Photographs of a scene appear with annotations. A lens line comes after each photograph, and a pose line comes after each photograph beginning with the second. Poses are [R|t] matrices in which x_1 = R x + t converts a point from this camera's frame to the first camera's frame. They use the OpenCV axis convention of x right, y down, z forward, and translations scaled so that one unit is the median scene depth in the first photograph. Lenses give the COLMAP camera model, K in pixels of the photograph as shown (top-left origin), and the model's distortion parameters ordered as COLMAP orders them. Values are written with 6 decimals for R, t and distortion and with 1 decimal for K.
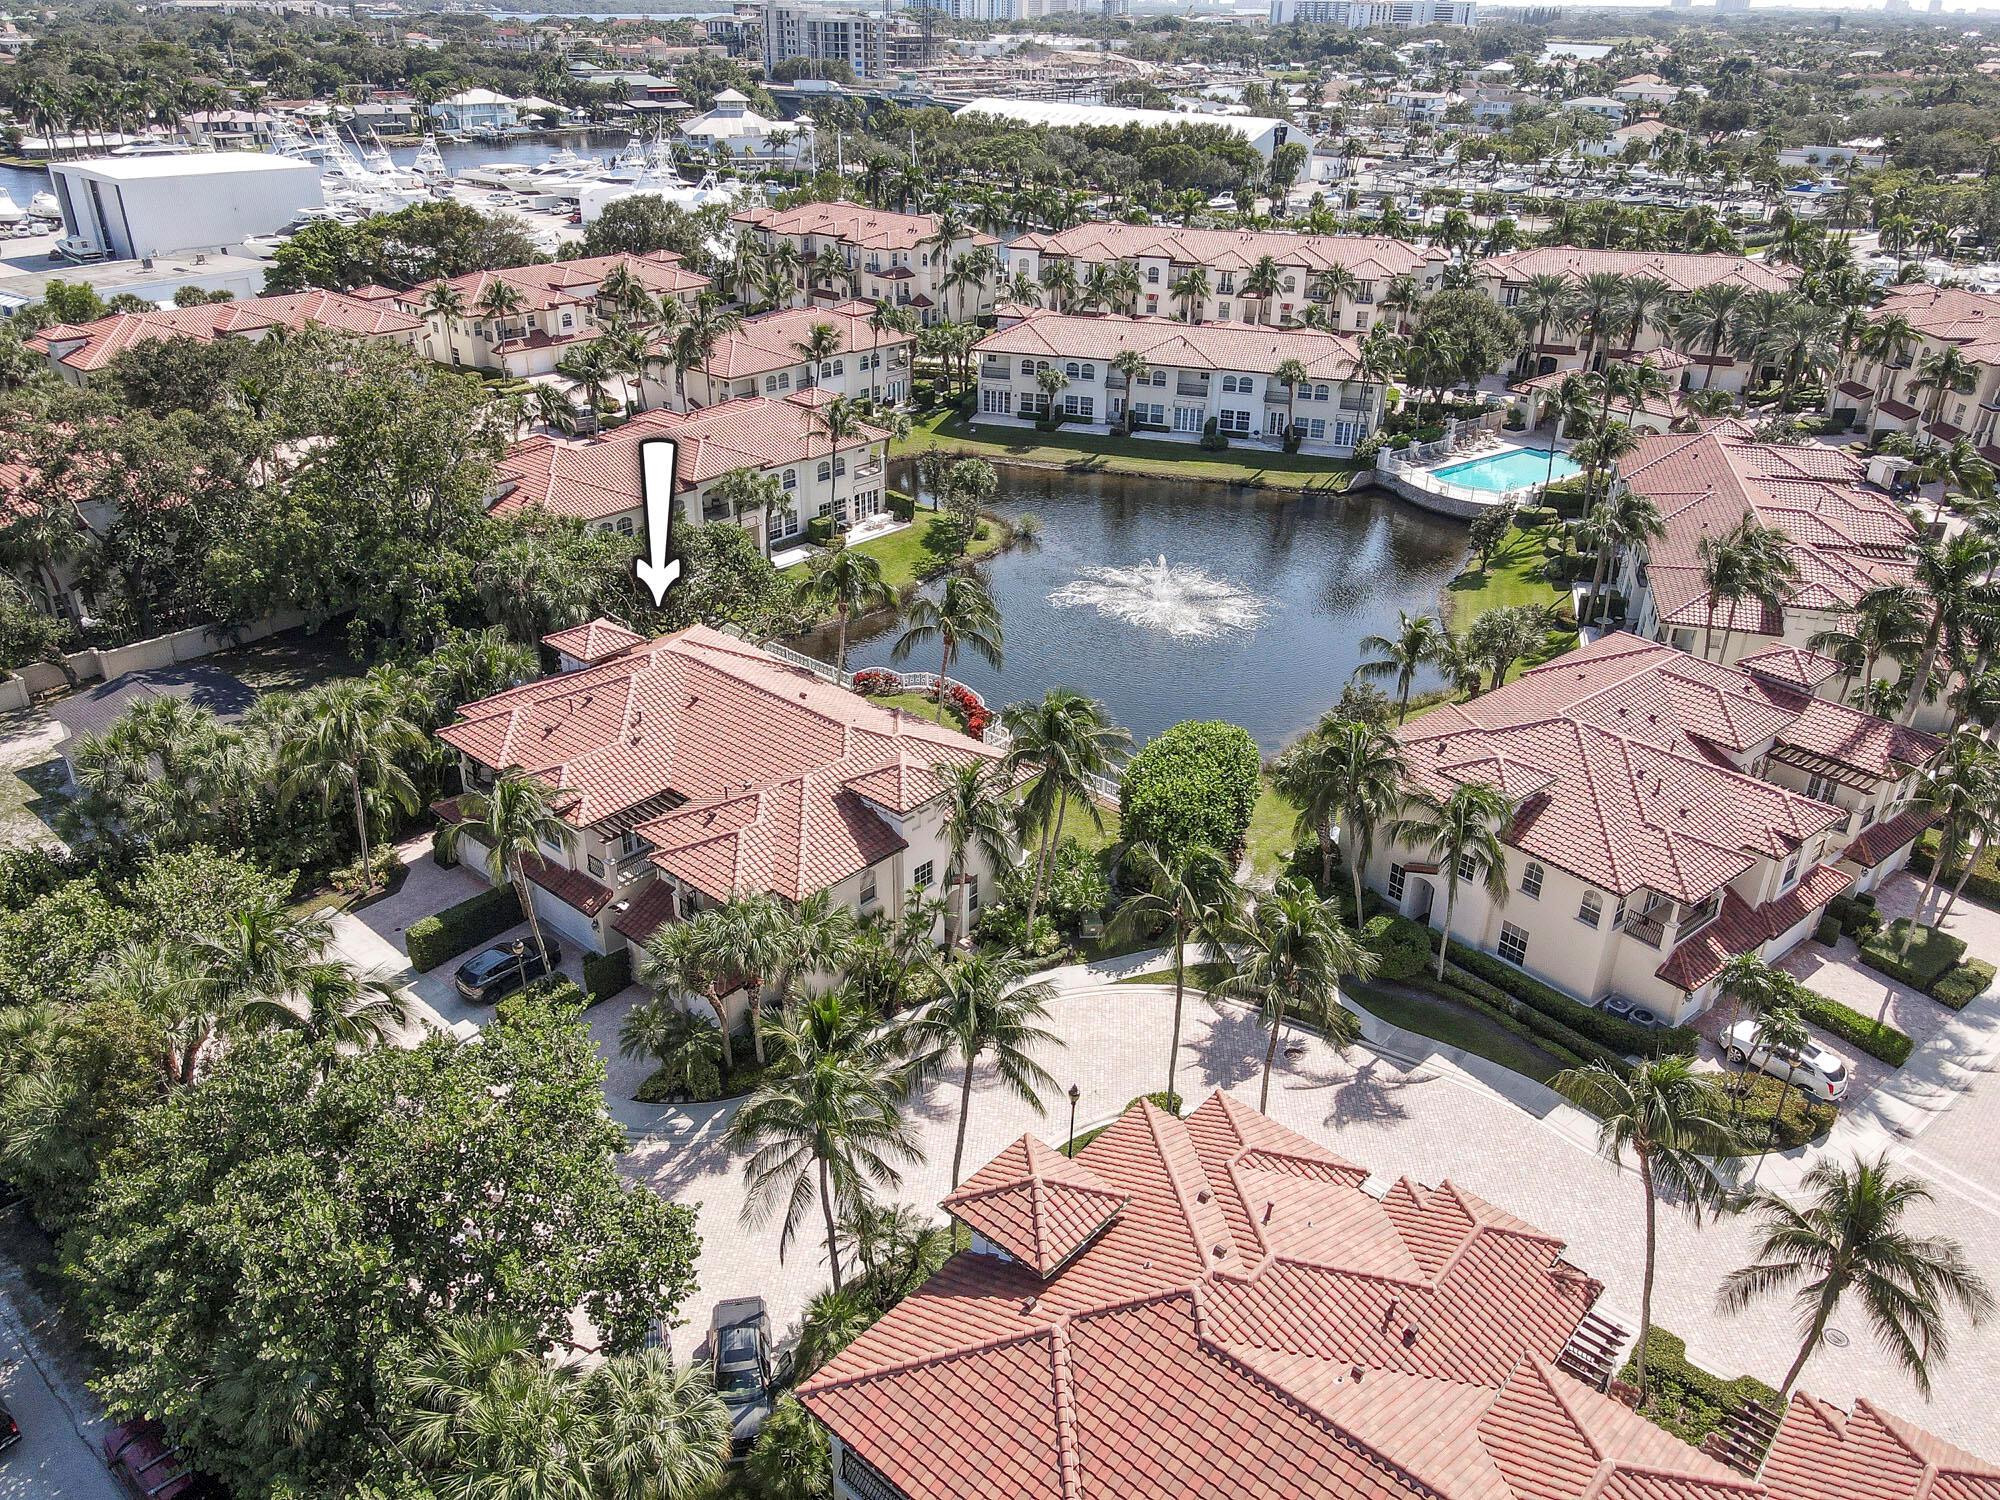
lens RADIAL K [[1418.0, 0, 1000.0], [0, 1418.0, 750.0], [0, 0, 1]] dist [0.020686, 0.002039]
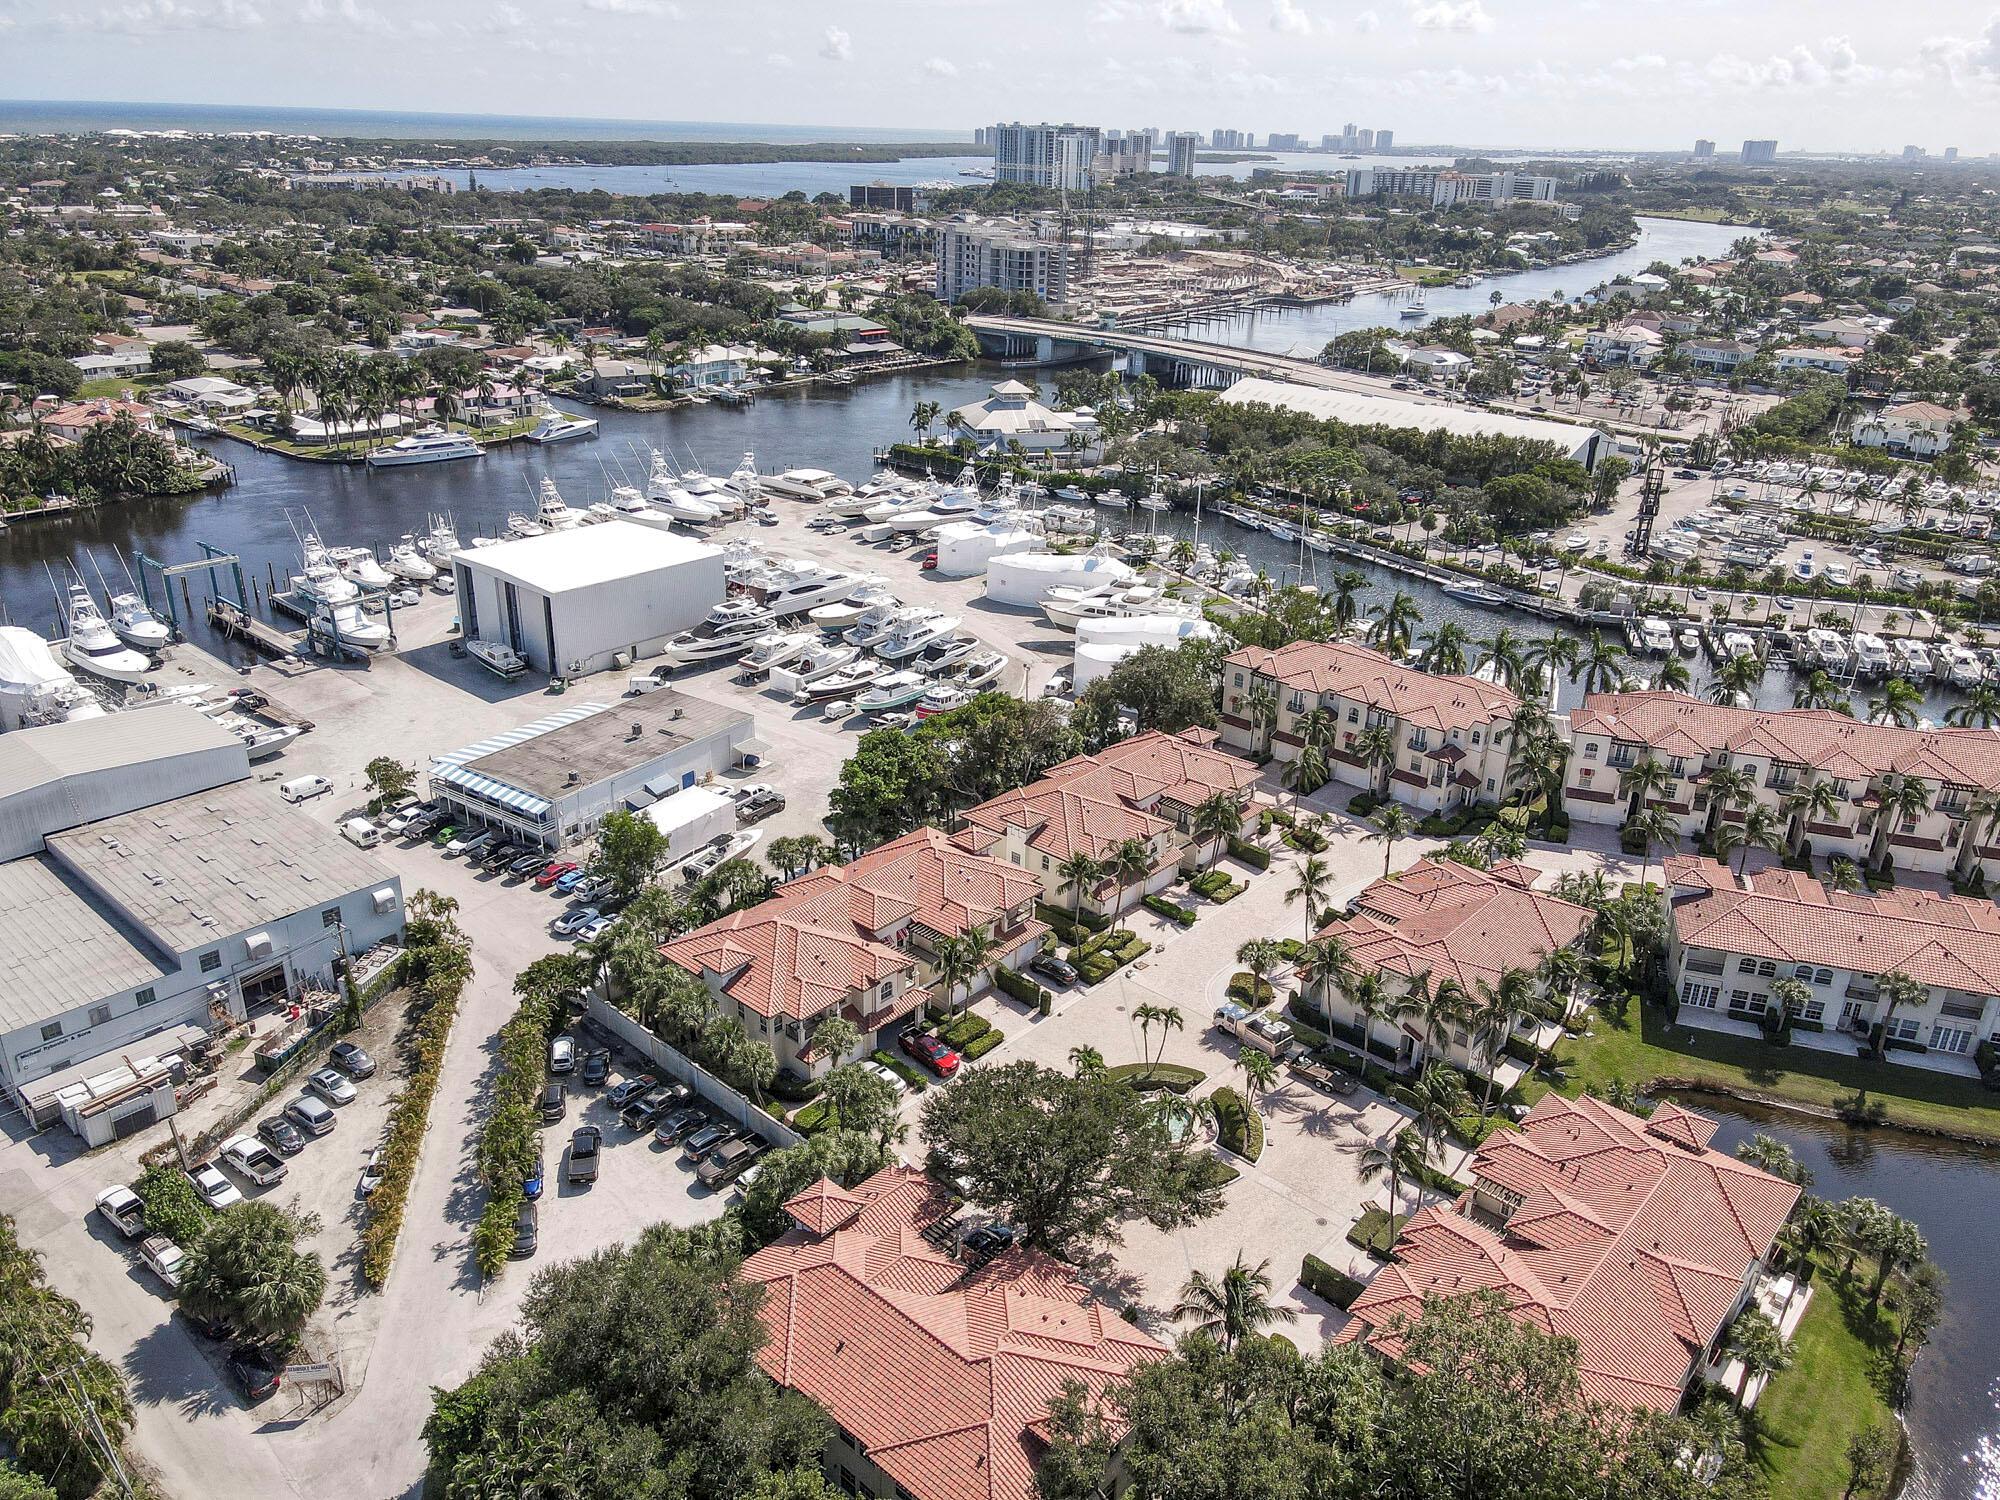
lens RADIAL K [[1418.0, 0, 1000.0], [0, 1418.0, 750.0], [0, 0, 1]] dist [0.020686, 0.002039]
pose [[0.999809, 0.019524, -0.001297, -0.192519], [-0.019567, 0.997366, -0.069851, -0.143828], [-0.000070, 0.069863, 0.997557, 0.047919]]
